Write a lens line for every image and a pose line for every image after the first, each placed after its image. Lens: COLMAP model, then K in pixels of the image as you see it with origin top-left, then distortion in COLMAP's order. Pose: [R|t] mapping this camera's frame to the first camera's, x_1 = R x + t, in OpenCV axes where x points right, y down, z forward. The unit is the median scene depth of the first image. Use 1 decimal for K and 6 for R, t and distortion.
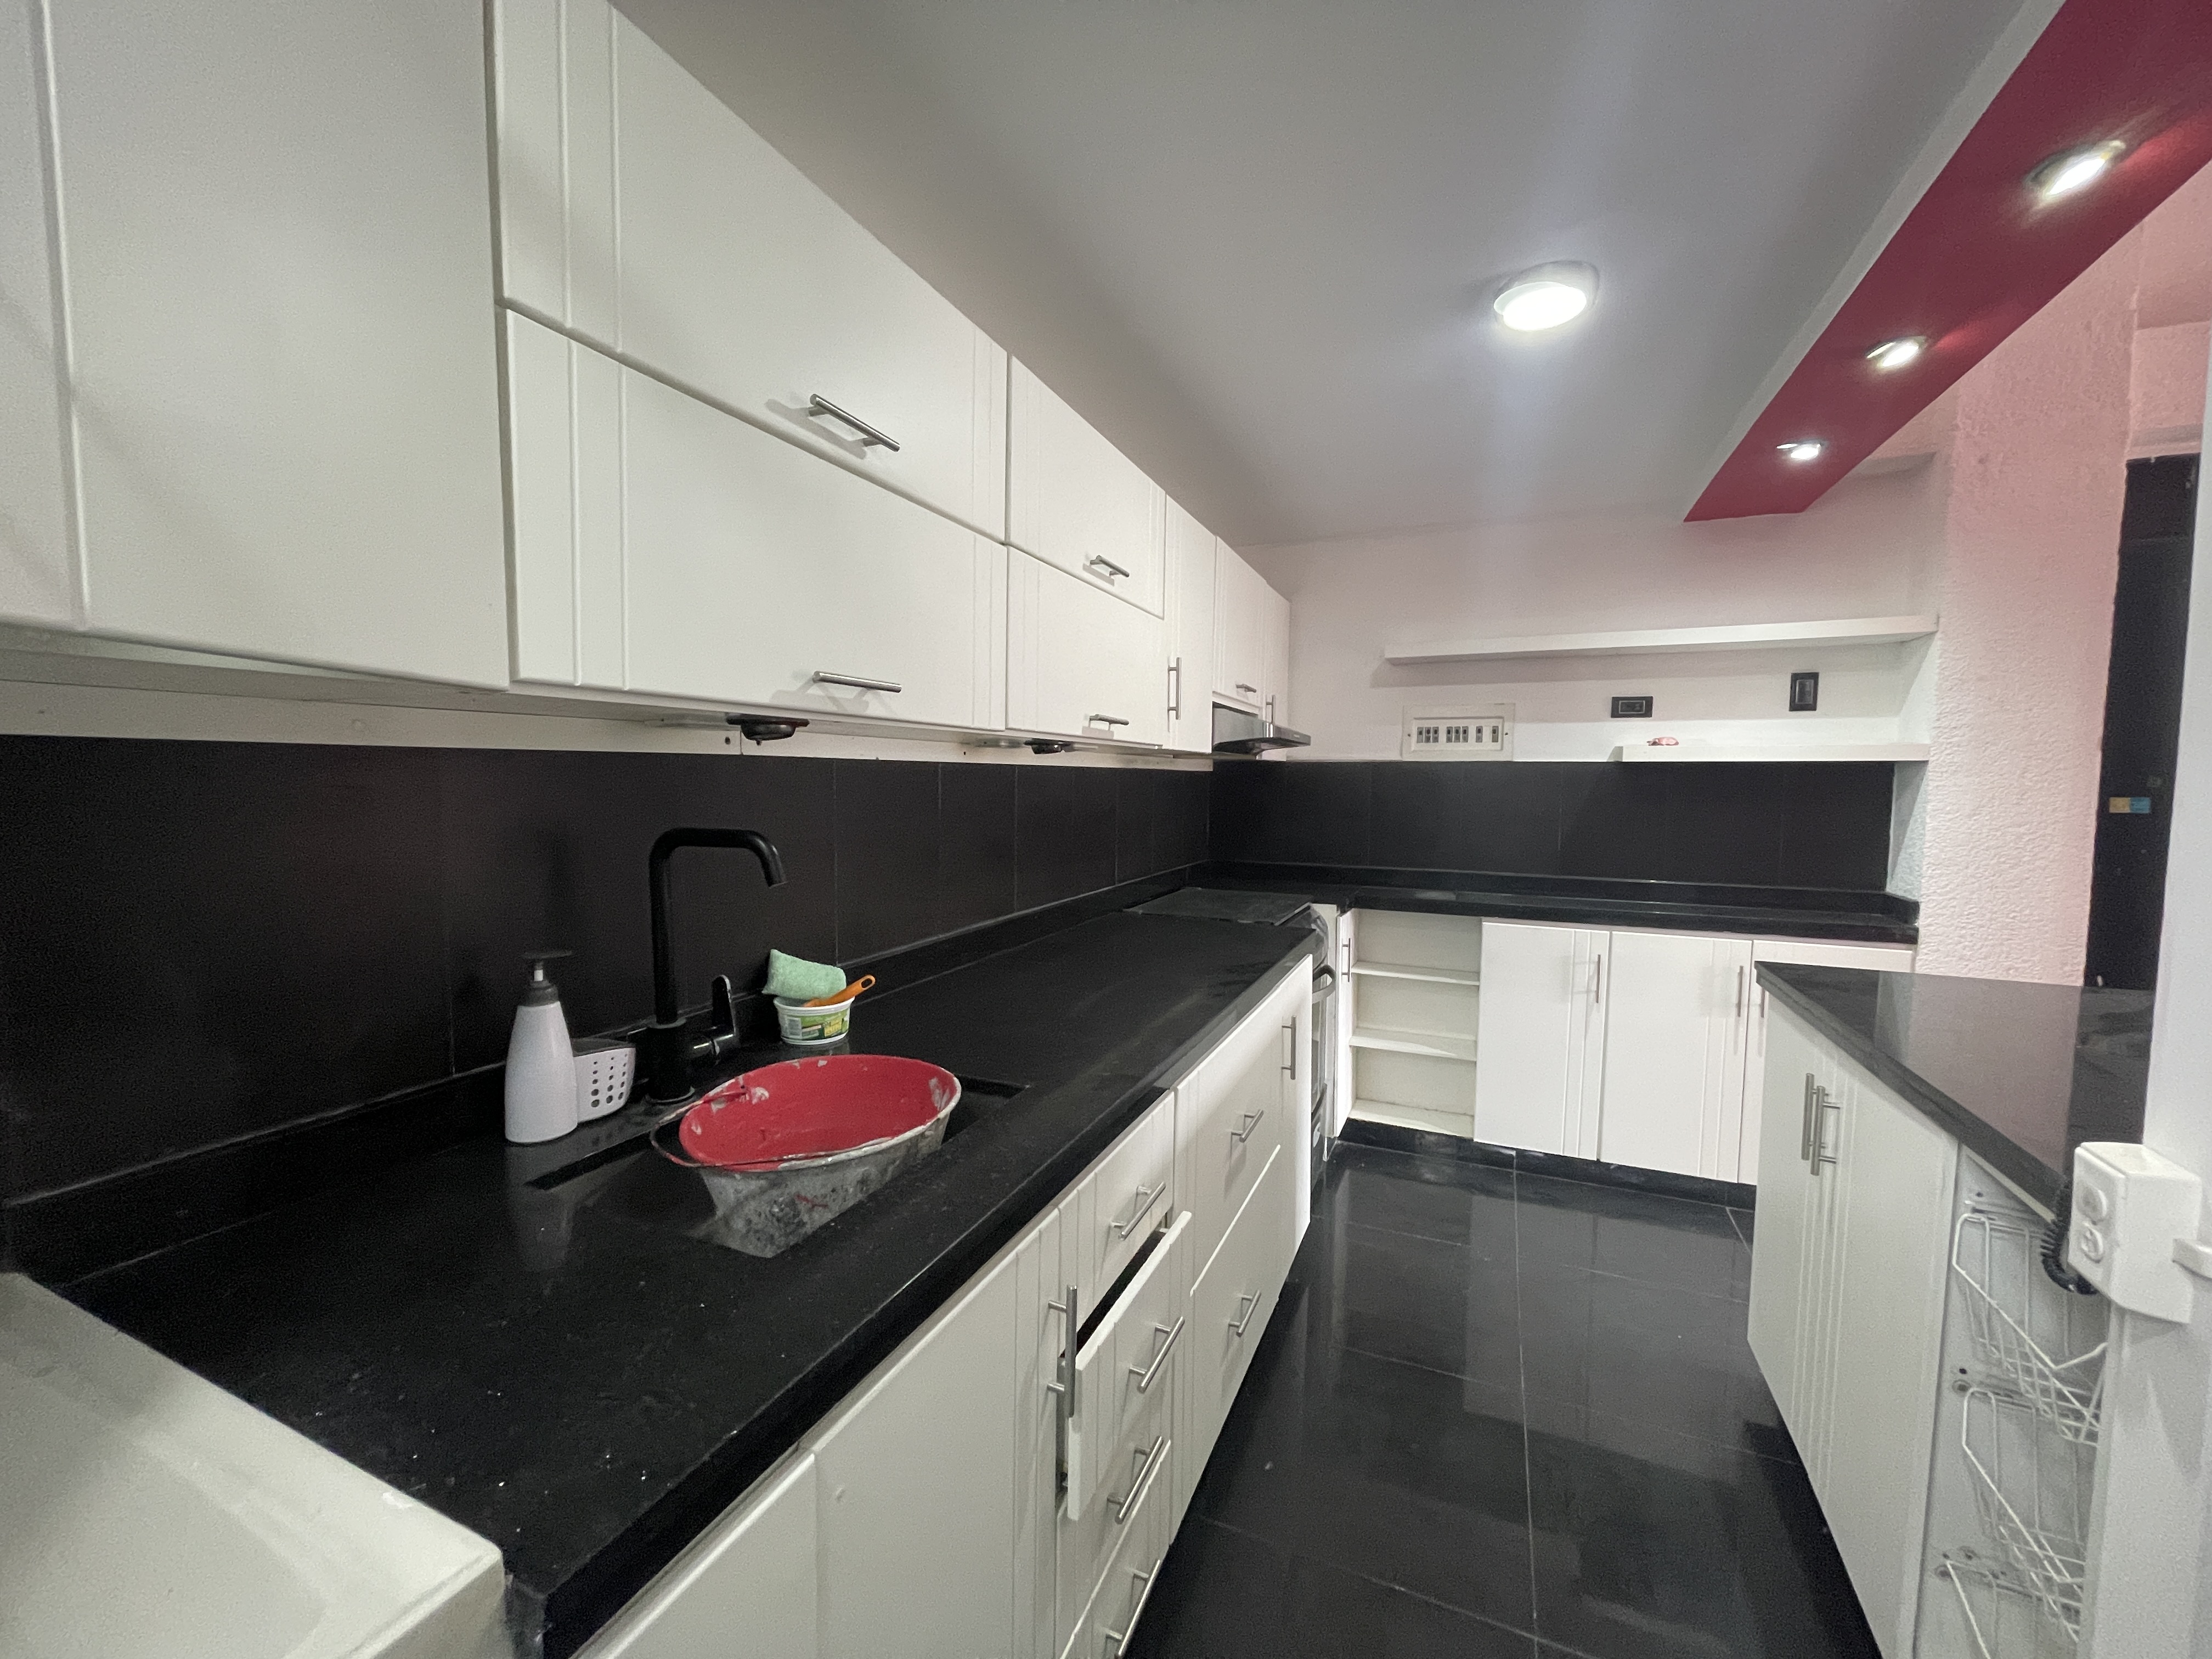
lens RADIAL K [[889.0, 0, 1099.5], [0, 889.0, 838.1], [0, 0, 1]] dist [-0.002362, -0.001284]
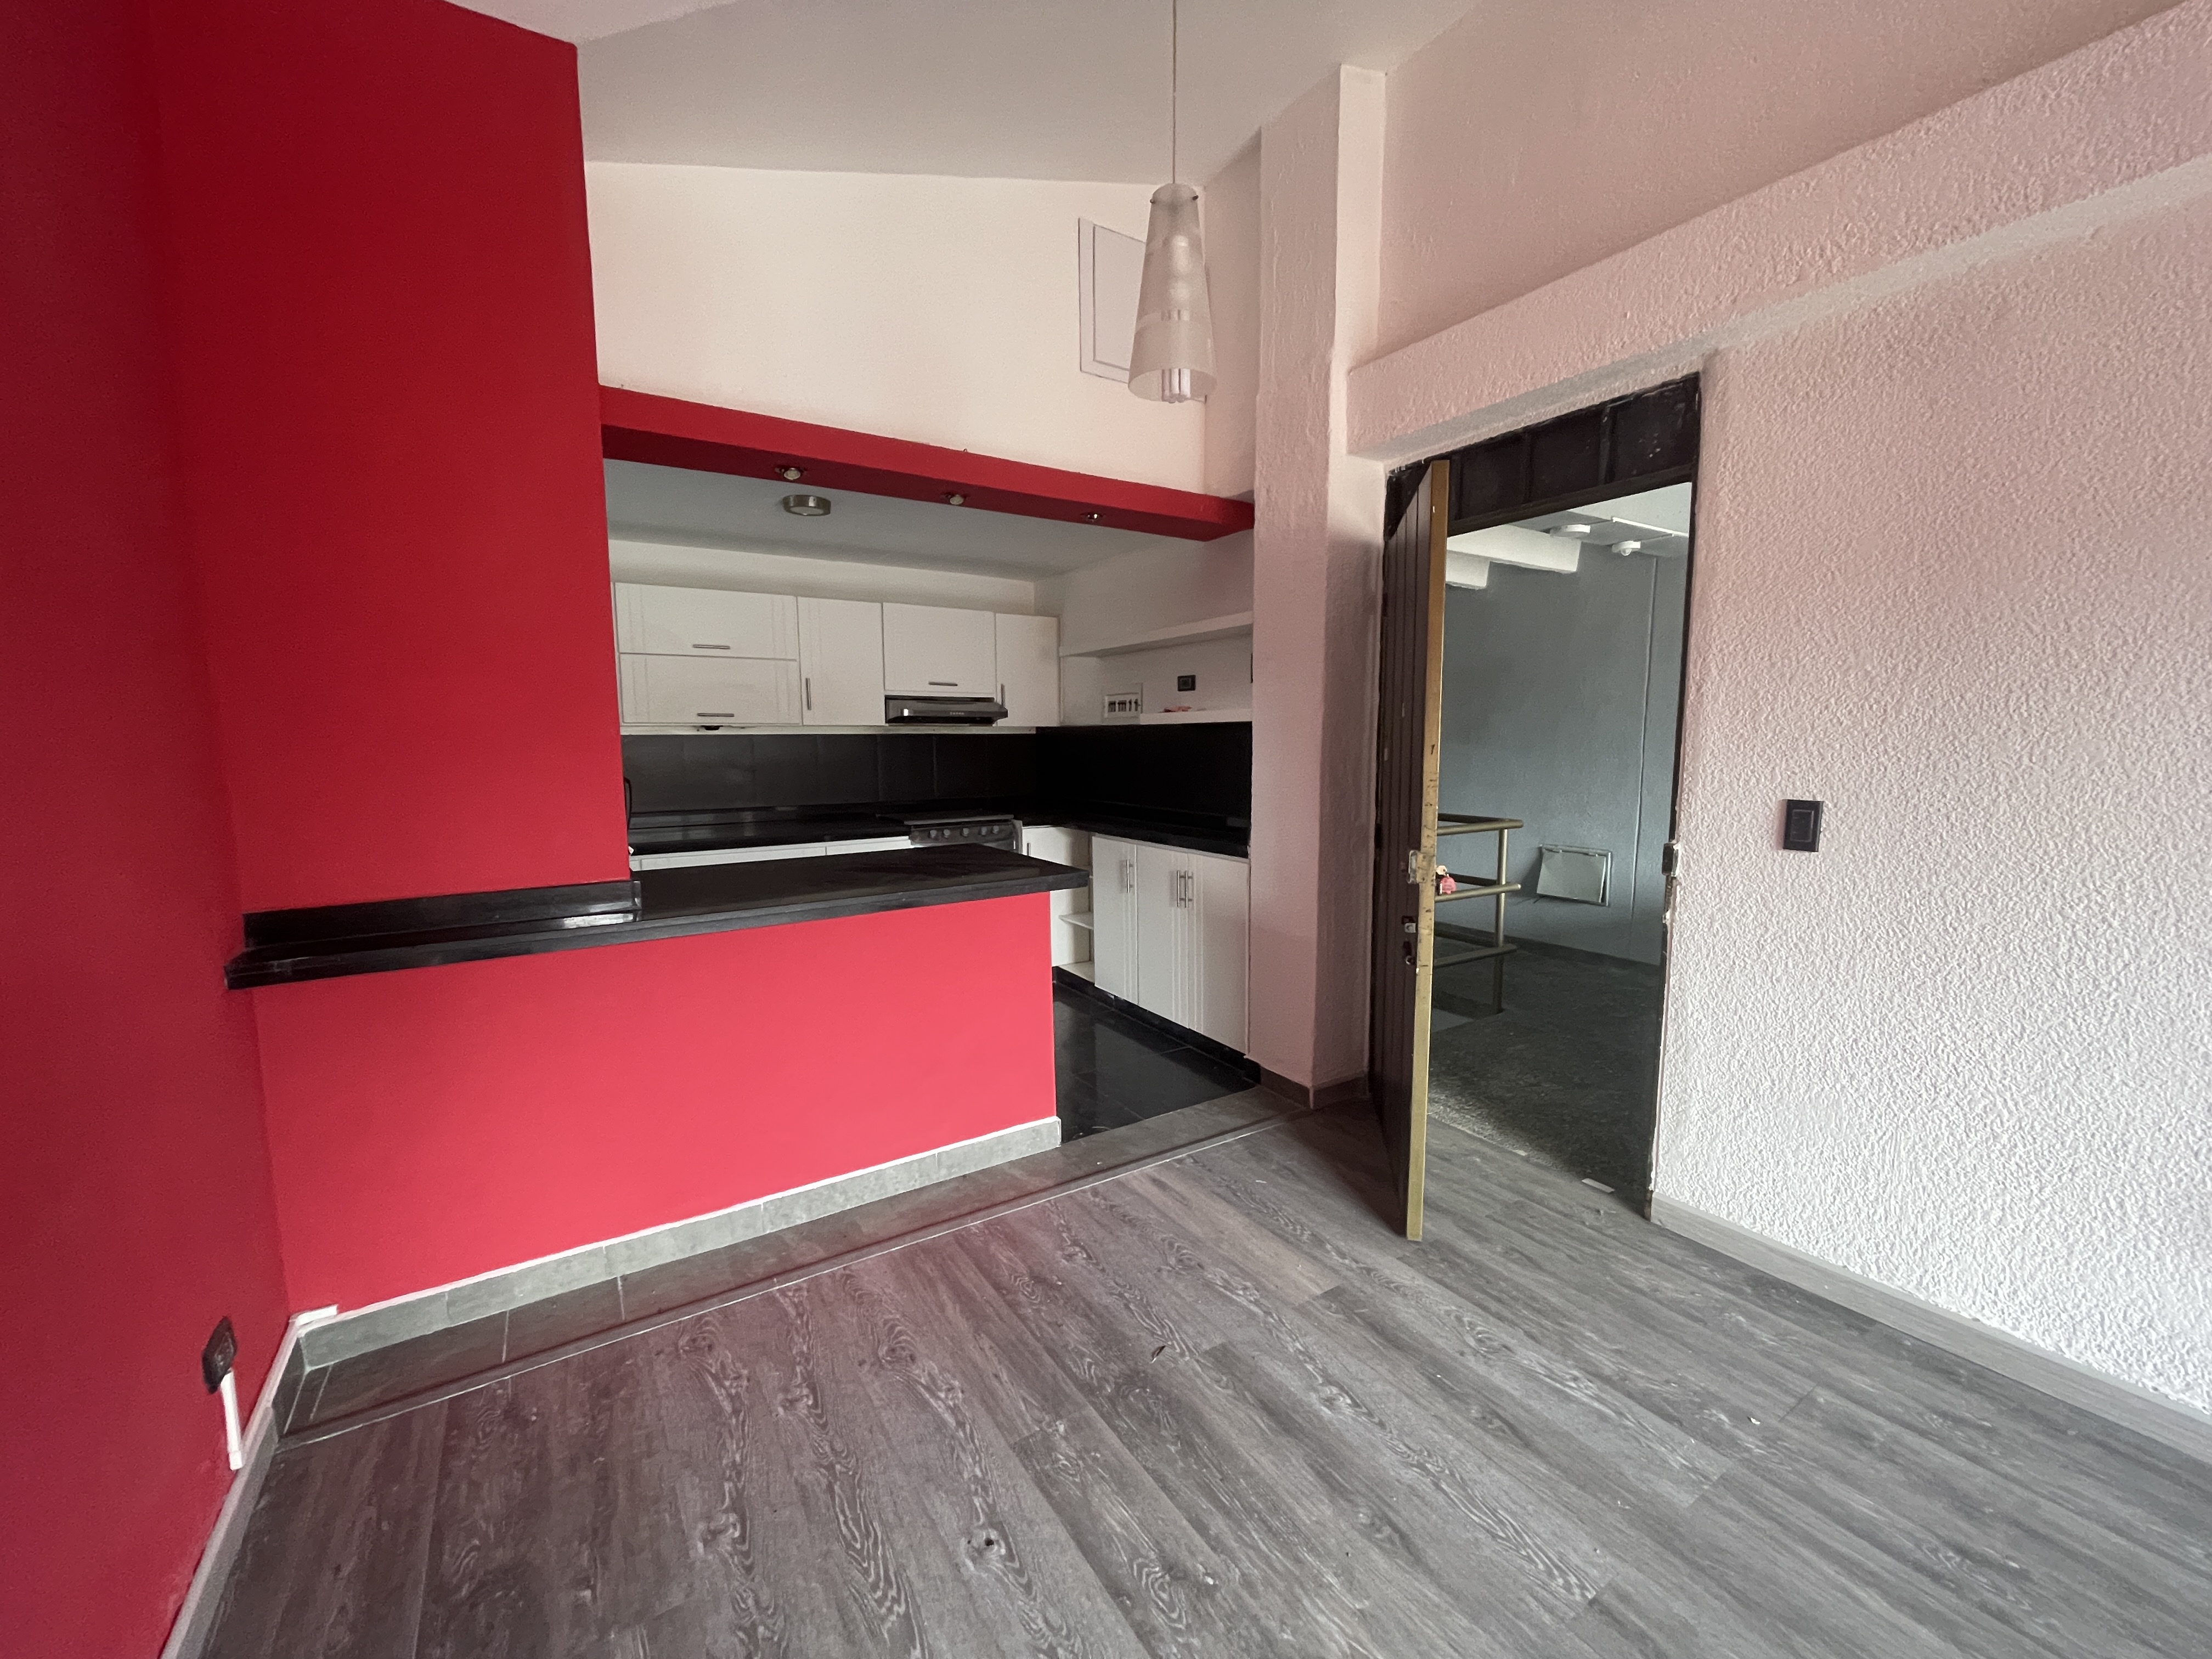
lens RADIAL K [[889.0, 0, 1103.0], [0, 889.0, 821.3], [0, 0, 1]] dist [-0.002362, -0.001284]
pose [[0.832668, 0.037194, -0.552521, 1.922513], [-0.020762, 0.999137, 0.035970, 0.029446], [0.553383, -0.018480, 0.832722, -0.341349]]
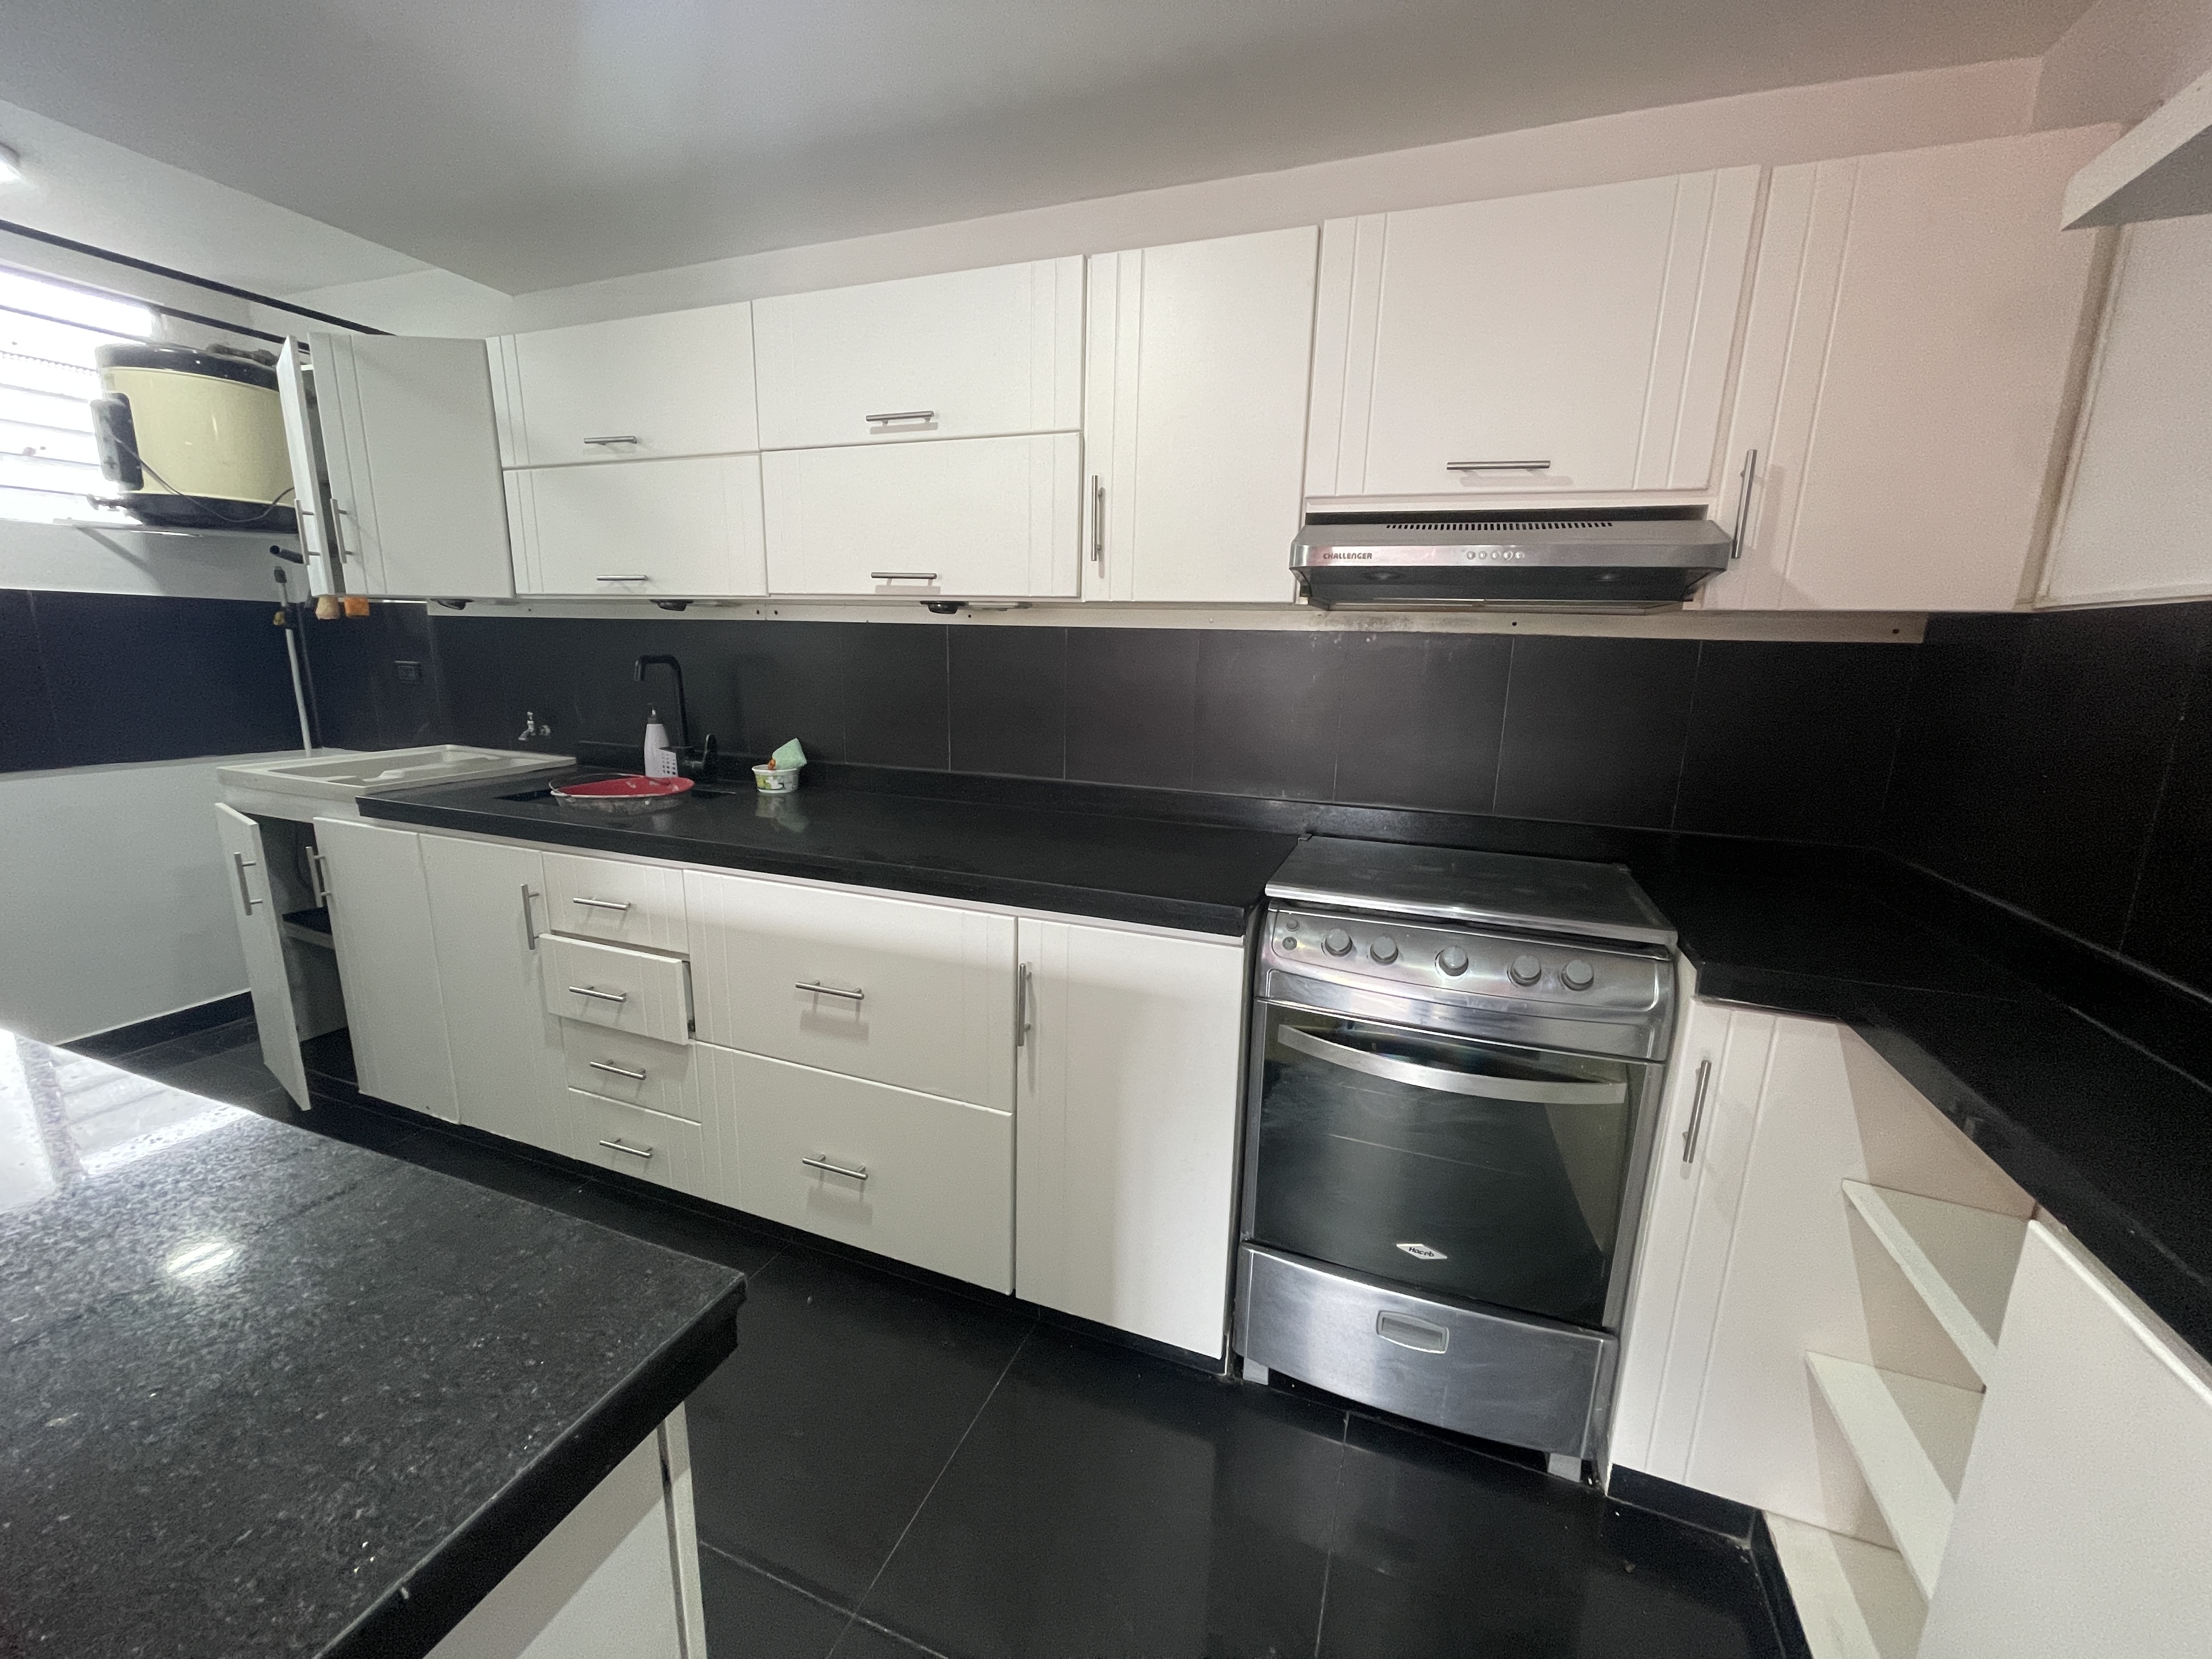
lens RADIAL K [[889.0, 0, 1096.2], [0, 889.0, 835.7], [0, 0, 1]] dist [-0.002362, -0.001284]
pose [[0.043468, 0.197414, -0.979356, 0.980054], [-0.096894, 0.976494, 0.192536, -0.054920], [0.994345, 0.086524, 0.061574, 1.081745]]
